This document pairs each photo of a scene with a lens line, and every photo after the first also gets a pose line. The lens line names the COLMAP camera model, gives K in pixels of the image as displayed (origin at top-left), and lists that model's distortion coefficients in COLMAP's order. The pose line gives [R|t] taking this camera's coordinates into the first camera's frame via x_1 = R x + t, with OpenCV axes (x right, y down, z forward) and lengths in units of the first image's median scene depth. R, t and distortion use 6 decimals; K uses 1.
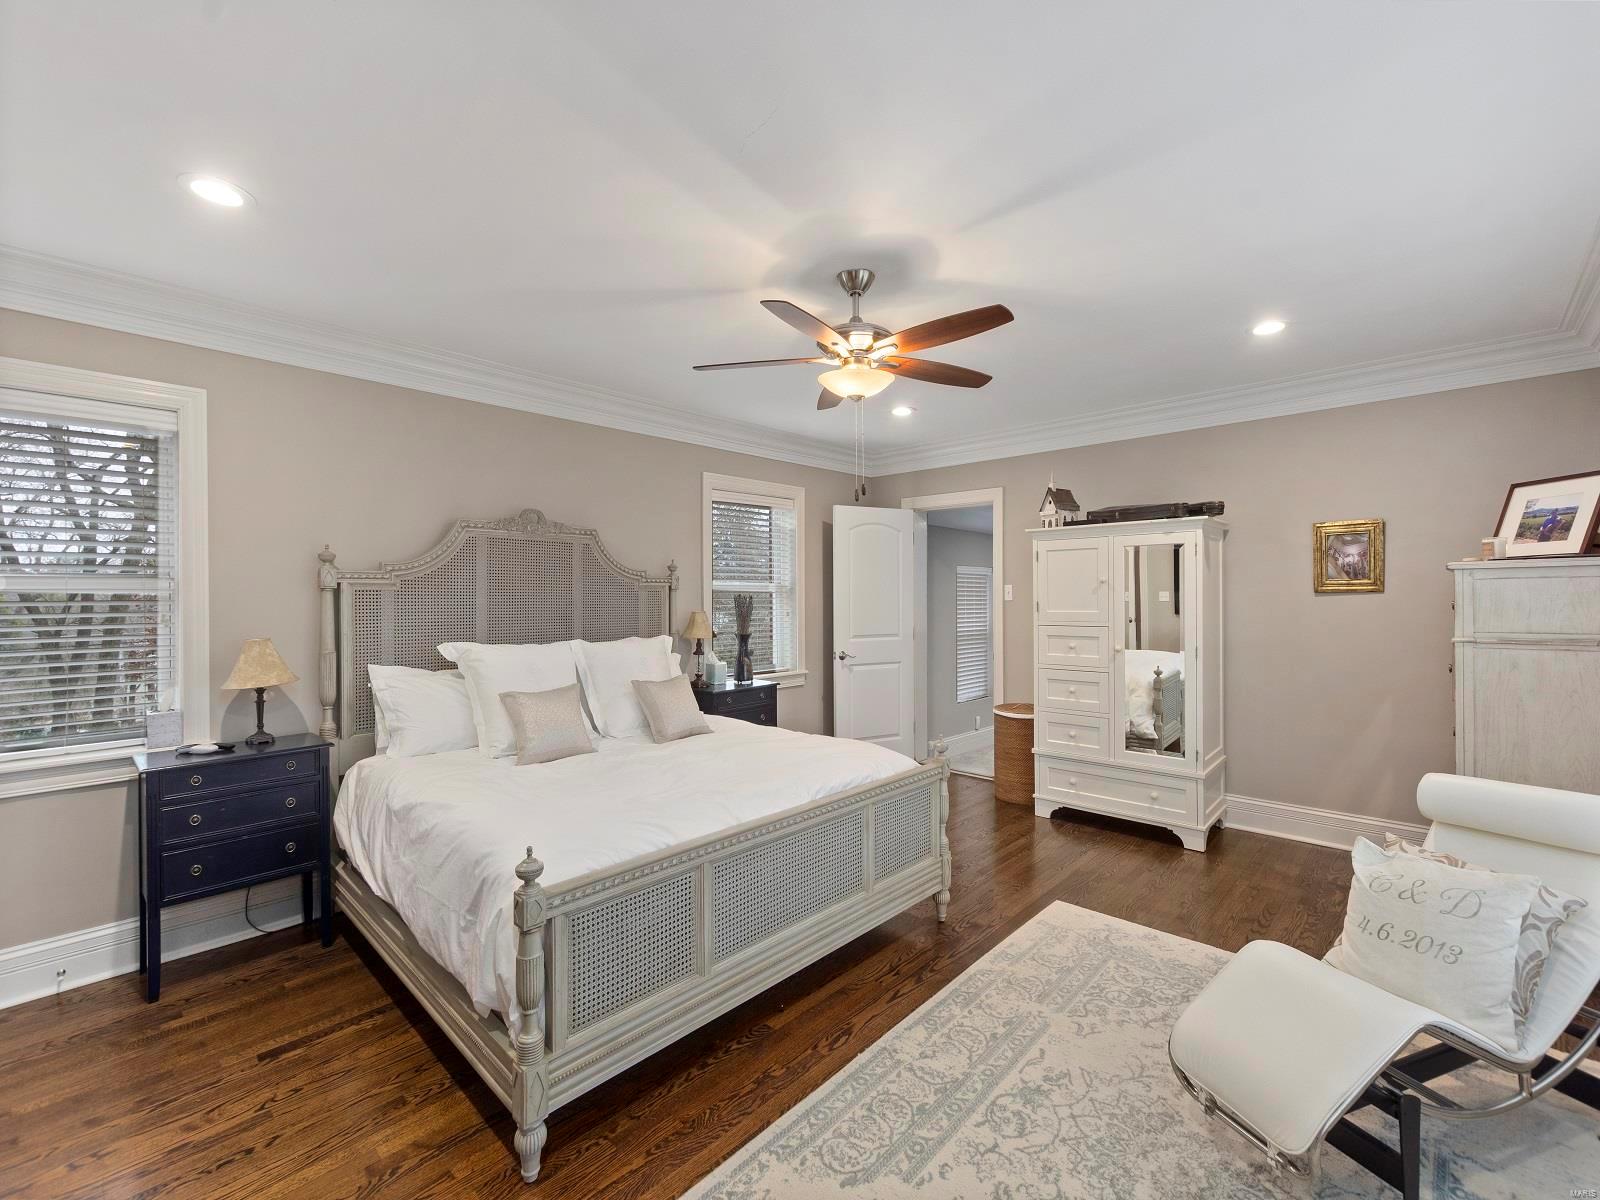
lens RADIAL K [[692.8, 0, 801.5], [0, 692.8, 596.9], [0, 0, 1]] dist [0.004879, -0.001763]
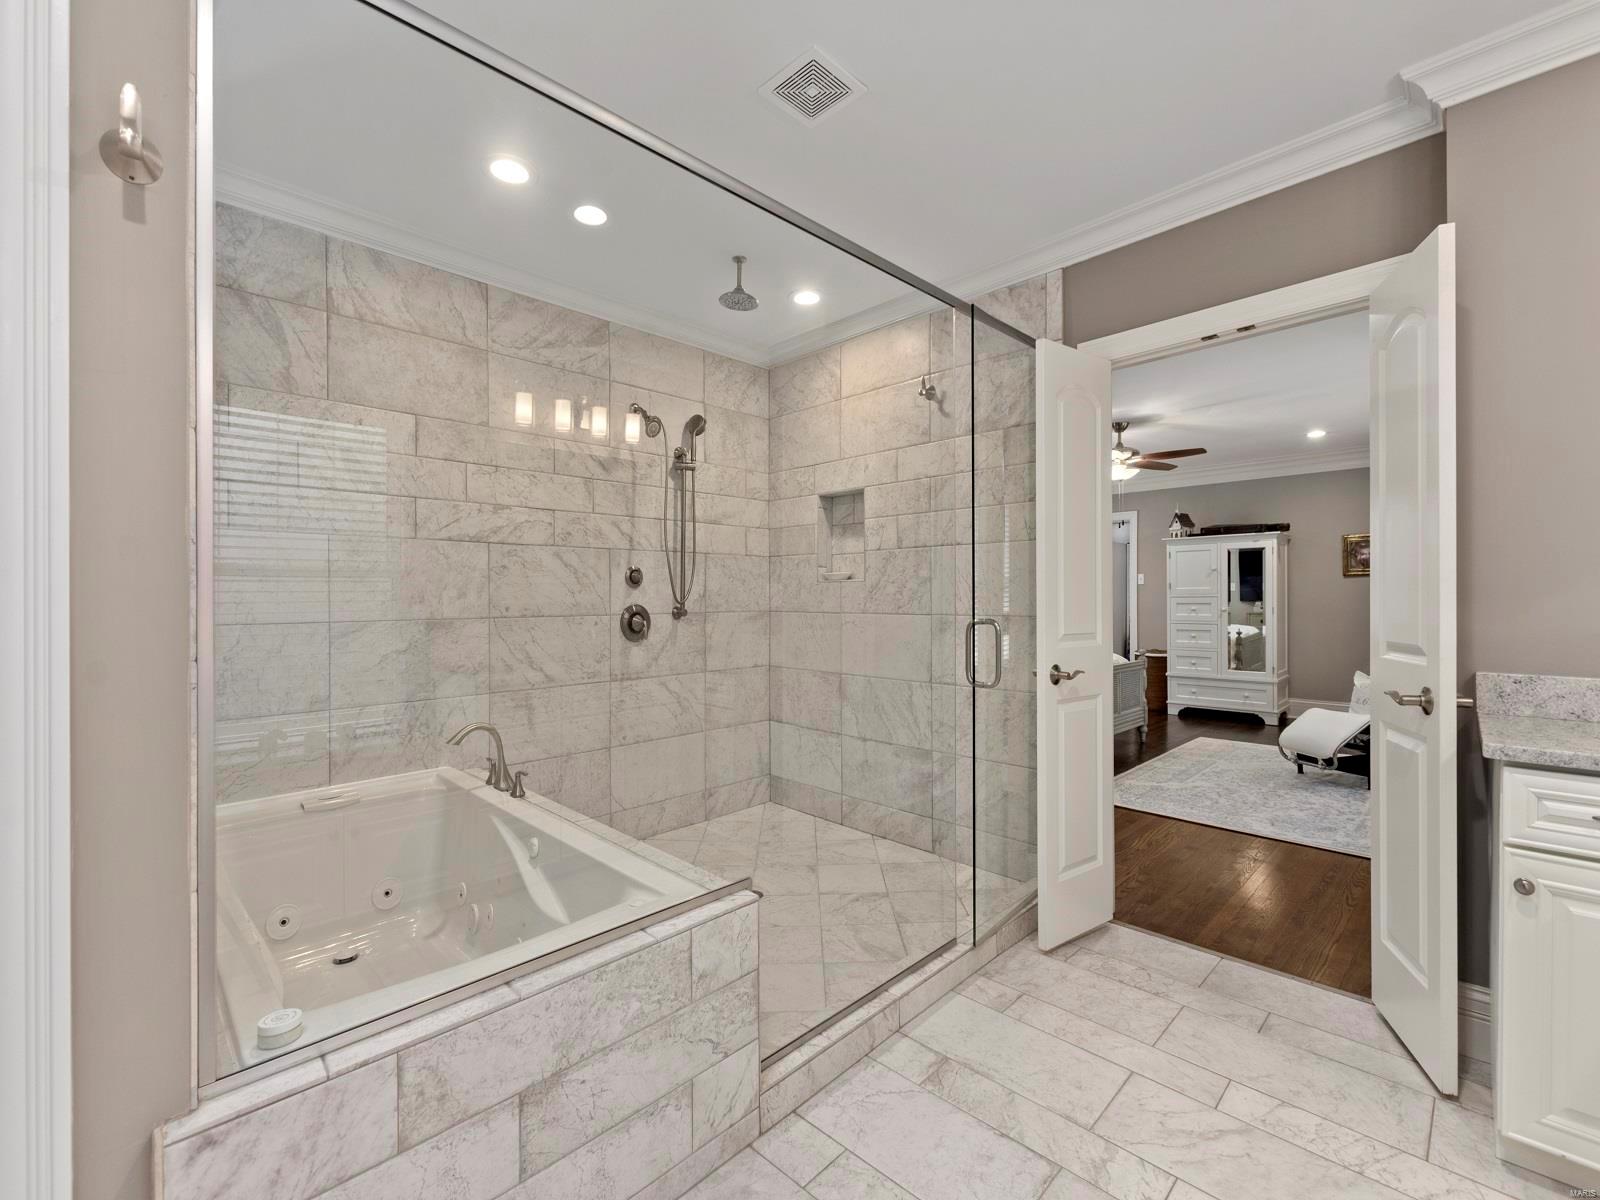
lens RADIAL K [[692.8, 0, 797.8], [0, 692.8, 598.5], [0, 0, 1]] dist [0.004879, -0.001763]
pose [[0.999014, 0.002402, -0.044325, -0.478318], [-0.002511, 0.999994, -0.002419, 0.051299], [0.044319, 0.002528, 0.999014, -0.694926]]
